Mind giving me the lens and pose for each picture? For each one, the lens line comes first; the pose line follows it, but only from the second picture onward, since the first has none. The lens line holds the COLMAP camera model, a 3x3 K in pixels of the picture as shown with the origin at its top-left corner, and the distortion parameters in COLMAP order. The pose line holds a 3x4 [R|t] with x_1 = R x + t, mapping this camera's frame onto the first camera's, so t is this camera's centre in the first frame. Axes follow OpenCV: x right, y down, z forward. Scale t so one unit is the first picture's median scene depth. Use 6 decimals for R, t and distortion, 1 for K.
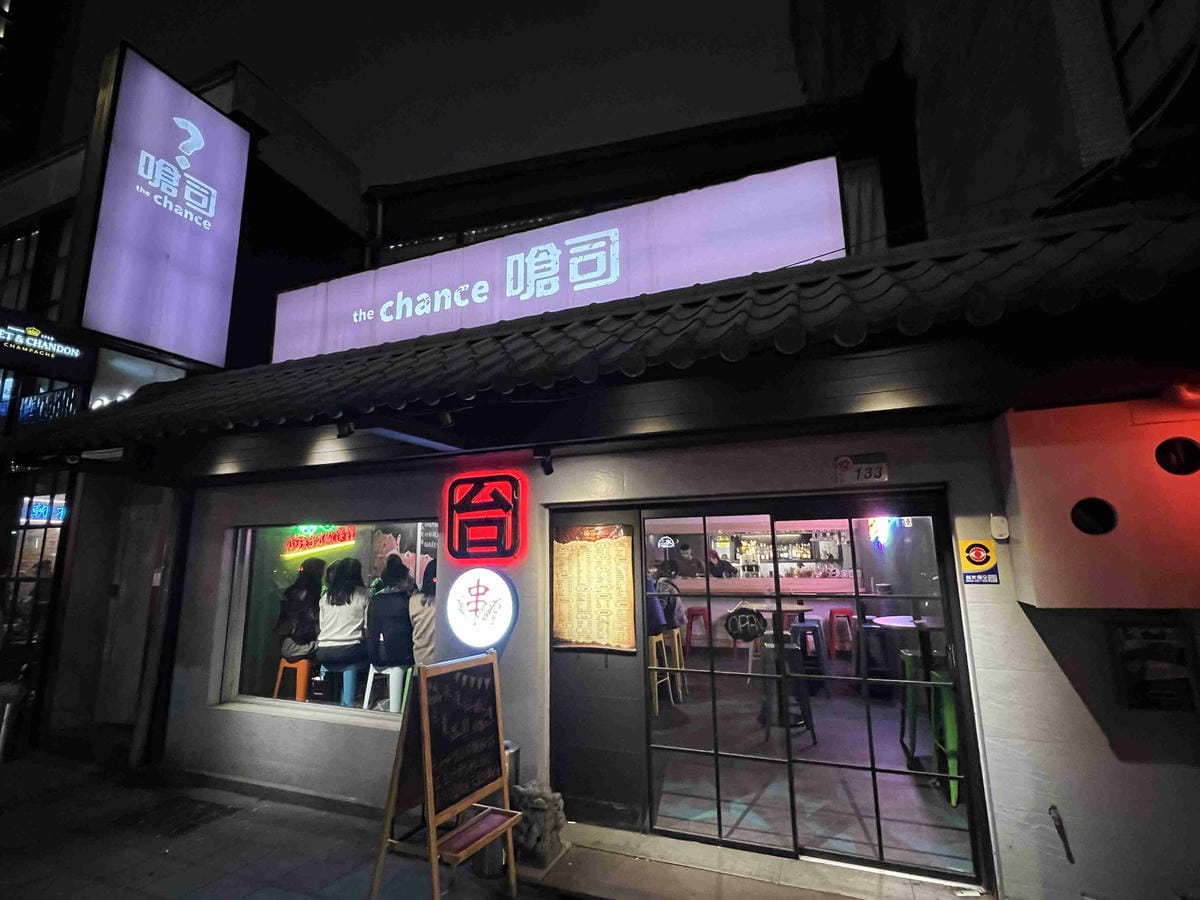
lens RADIAL K [[563.0, 0, 600.0], [0, 563.0, 450.0], [0, 0, 1]] dist [0.001623, -0.000847]
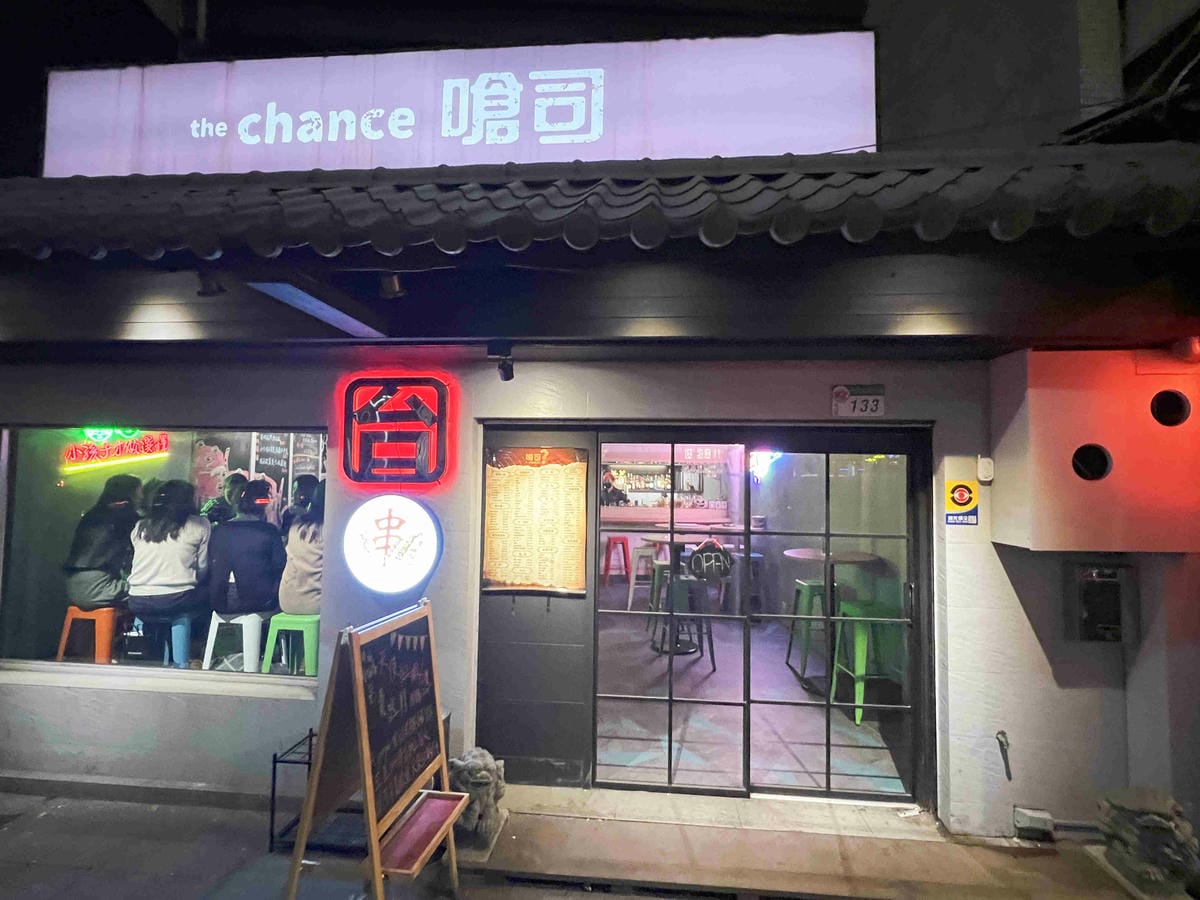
lens RADIAL K [[563.0, 0, 600.0], [0, 563.0, 450.0], [0, 0, 1]] dist [0.001623, -0.000847]
pose [[0.957215, 0.046477, 0.285621, -0.163916], [-0.082944, 0.989670, 0.116931, 0.033177], [-0.277236, -0.135619, 0.951182, 0.186859]]
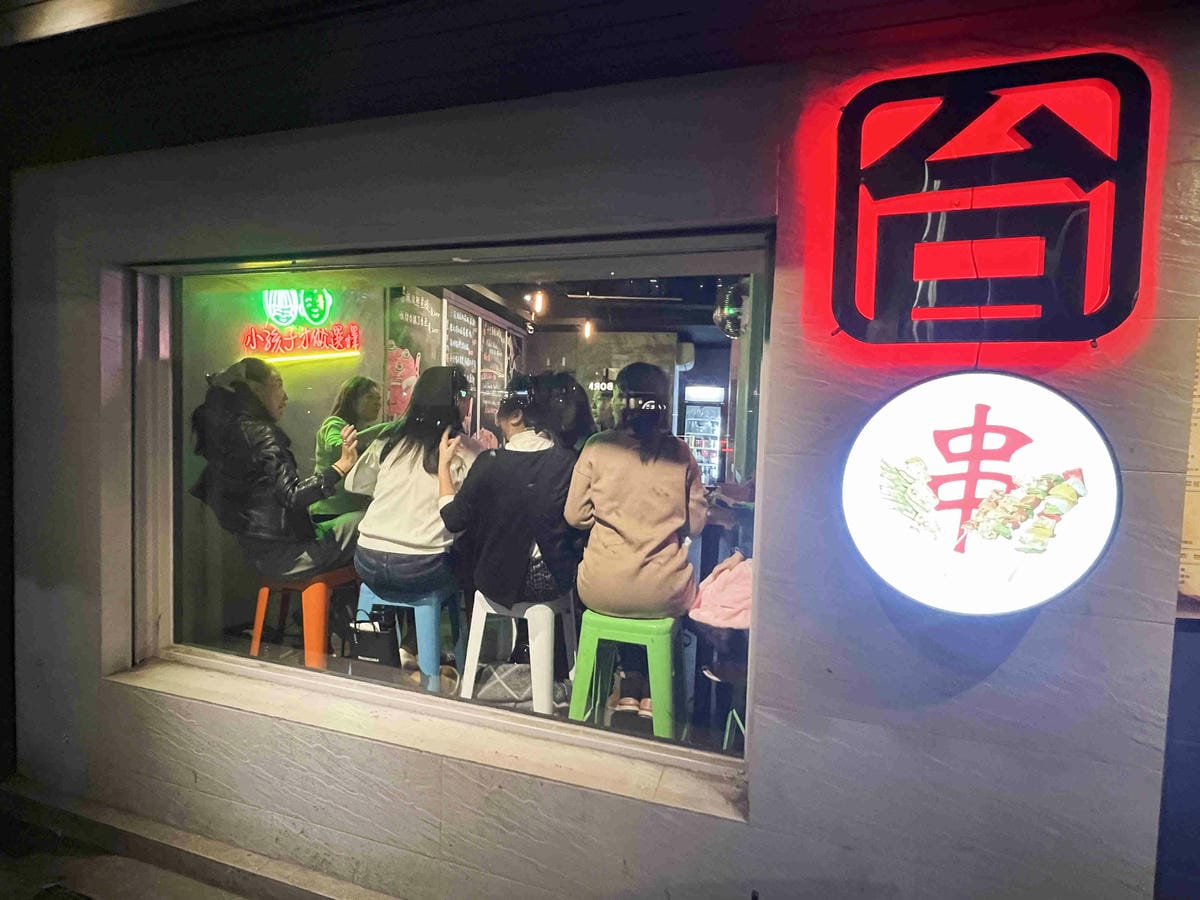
lens RADIAL K [[607.5, 0, 600.0], [0, 607.5, 450.0], [0, 0, 1]] dist [-0.001011, 0.000247]
pose [[0.995772, 0.045685, 0.079698, -0.443708], [-0.062985, 0.971077, 0.230310, 0.189592], [-0.066871, -0.234356, 0.969848, 0.690039]]
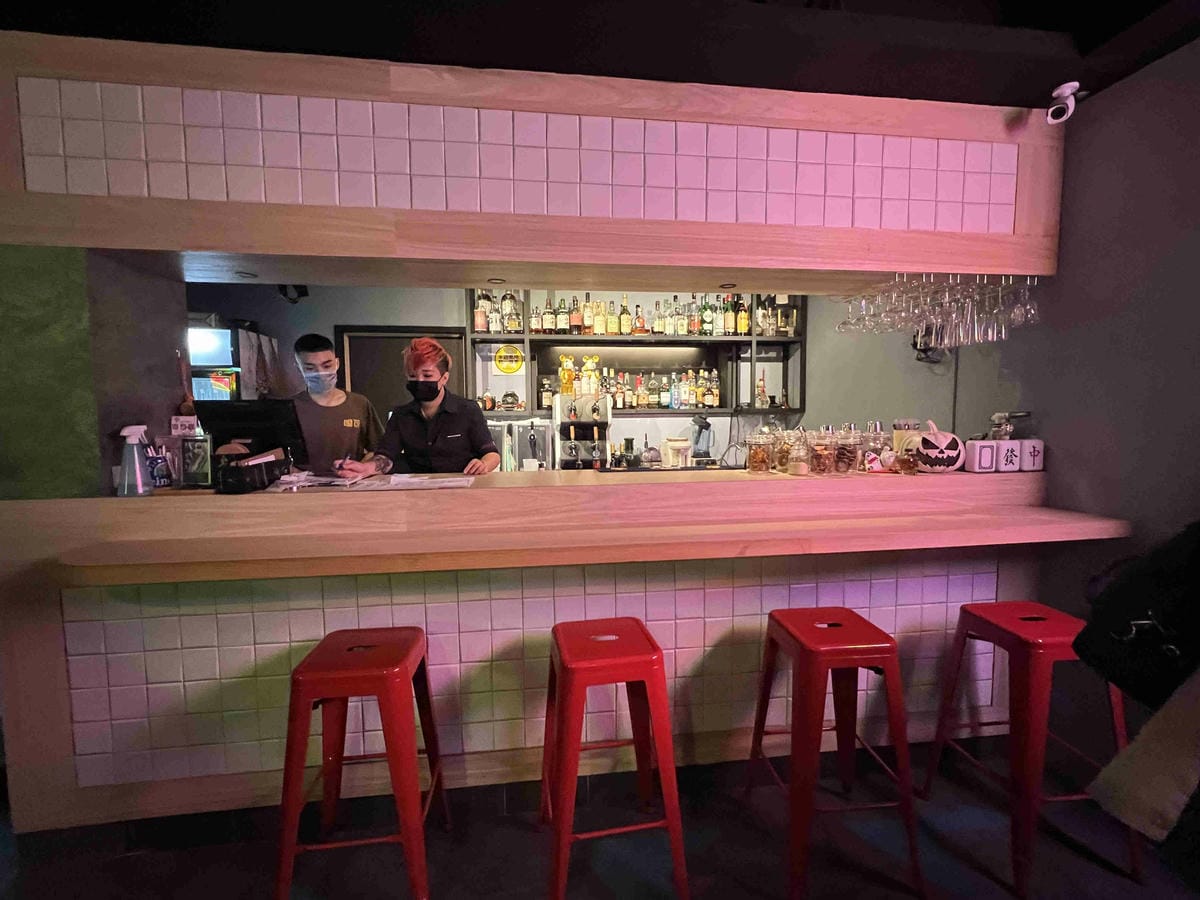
lens RADIAL K [[523.3, 0, 600.0], [0, 523.3, 450.0], [0, 0, 1]] dist [0.000016, -0.000003]
pose [[0.921542, -0.017593, 0.387881, 0.483733], [-0.079826, 0.969049, 0.233606, 0.452776], [-0.379986, -0.246240, 0.891615, 2.204226]]
